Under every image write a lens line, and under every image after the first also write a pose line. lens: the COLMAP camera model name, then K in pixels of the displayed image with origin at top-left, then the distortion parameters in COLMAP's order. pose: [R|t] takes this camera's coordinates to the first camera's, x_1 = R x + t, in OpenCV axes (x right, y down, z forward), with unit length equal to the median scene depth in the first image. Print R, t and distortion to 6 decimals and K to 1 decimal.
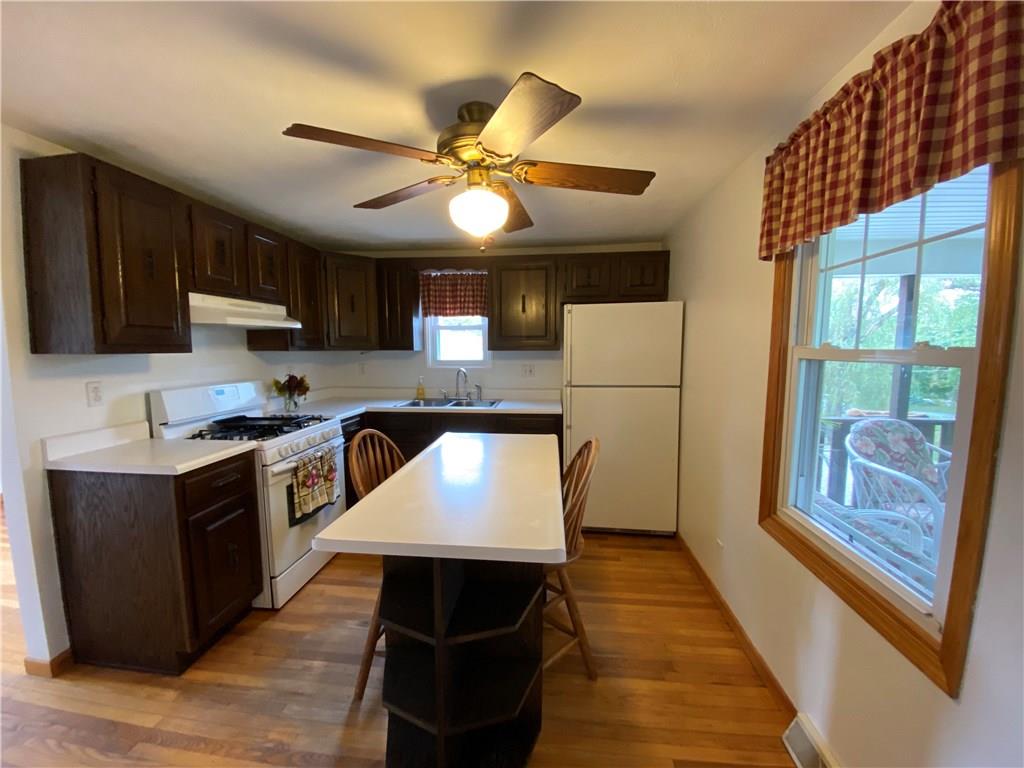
lens RADIAL K [[416.1, 0, 512.2], [0, 416.1, 387.4], [0, 0, 1]] dist [0.017378, -0.000517]
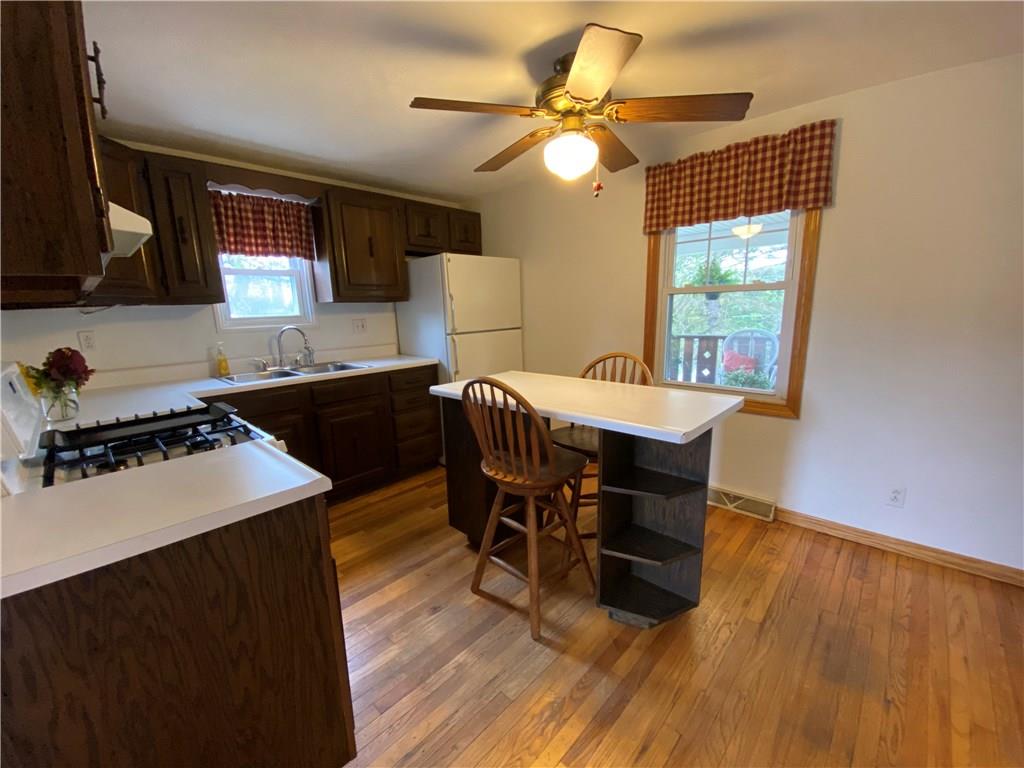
lens RADIAL K [[416.1, 0, 513.7], [0, 416.1, 382.7], [0, 0, 1]] dist [0.017378, -0.000517]
pose [[0.602134, -0.158446, 0.782514, -0.591036], [0.097595, 0.987367, 0.124827, 0.001971], [-0.792407, 0.001207, 0.609991, 0.234890]]
